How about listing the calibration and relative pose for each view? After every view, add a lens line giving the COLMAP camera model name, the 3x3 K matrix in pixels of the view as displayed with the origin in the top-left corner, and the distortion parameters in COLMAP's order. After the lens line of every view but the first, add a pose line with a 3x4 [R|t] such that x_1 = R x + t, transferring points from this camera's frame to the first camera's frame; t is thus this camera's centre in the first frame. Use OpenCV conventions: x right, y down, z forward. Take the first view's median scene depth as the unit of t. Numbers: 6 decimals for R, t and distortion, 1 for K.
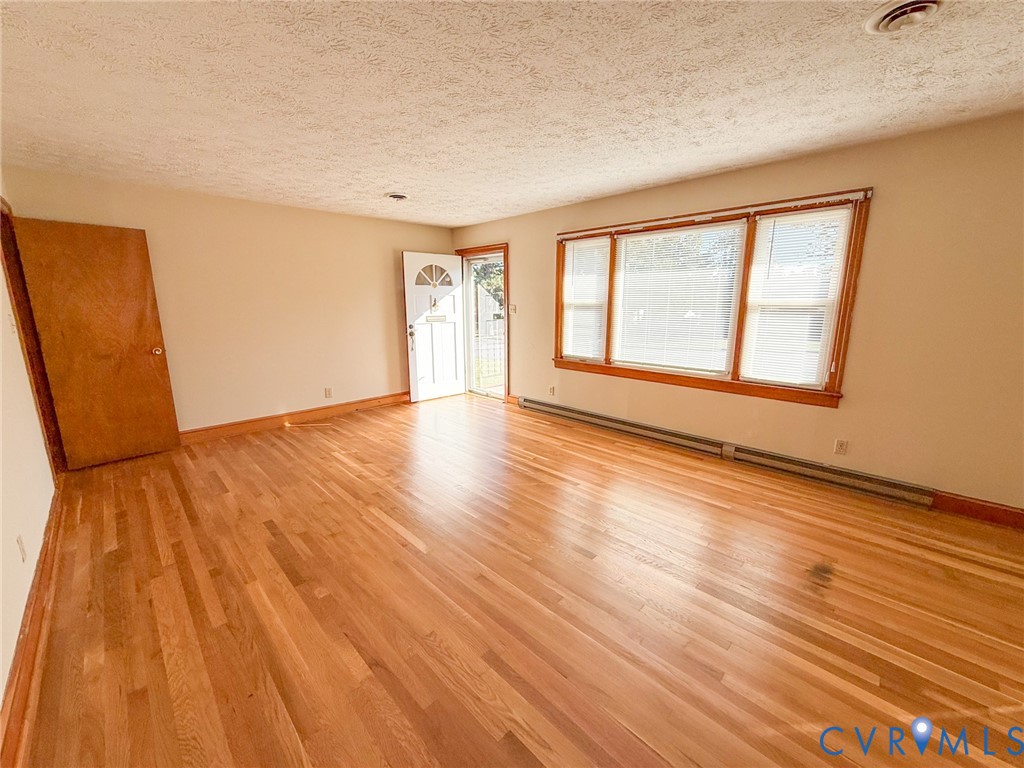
lens RADIAL K [[409.6, 0, 505.2], [0, 409.6, 381.0], [0, 0, 1]] dist [-0.000509, 0.000057]
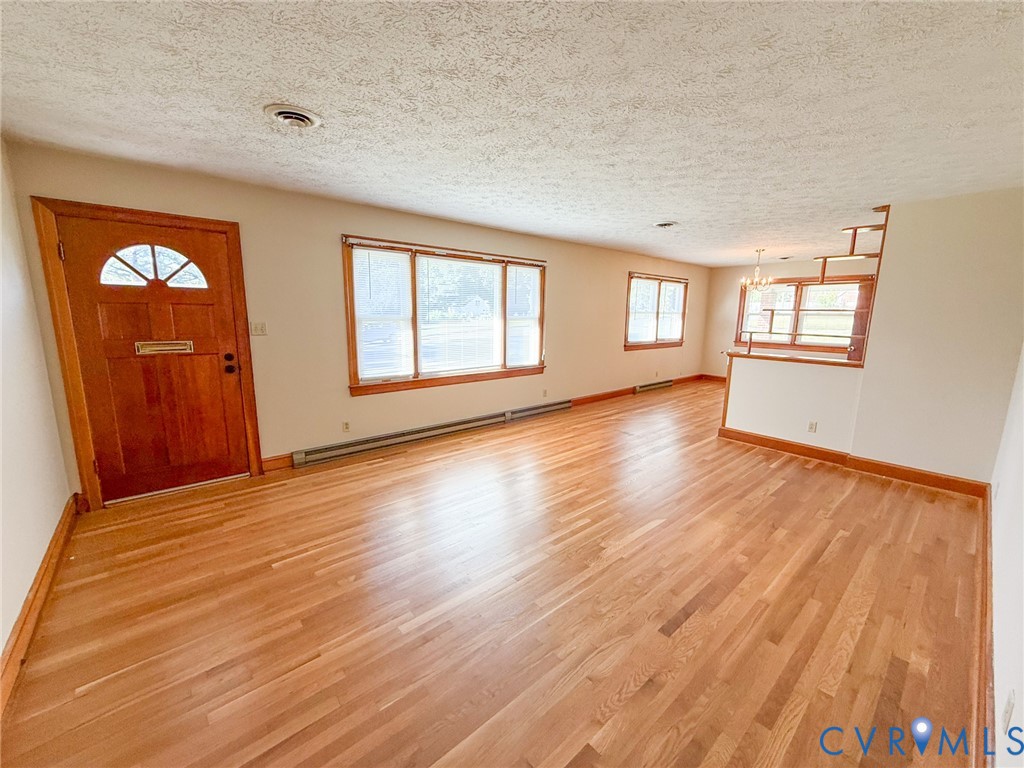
lens RADIAL K [[409.6, 0, 509.2], [0, 409.6, 387.8], [0, 0, 1]] dist [-0.000509, 0.000057]
pose [[0.056993, -0.178384, 0.982309, -0.963298], [0.177856, 0.969984, 0.165827, -0.189706], [-0.982405, 0.165258, 0.087009, 0.892393]]
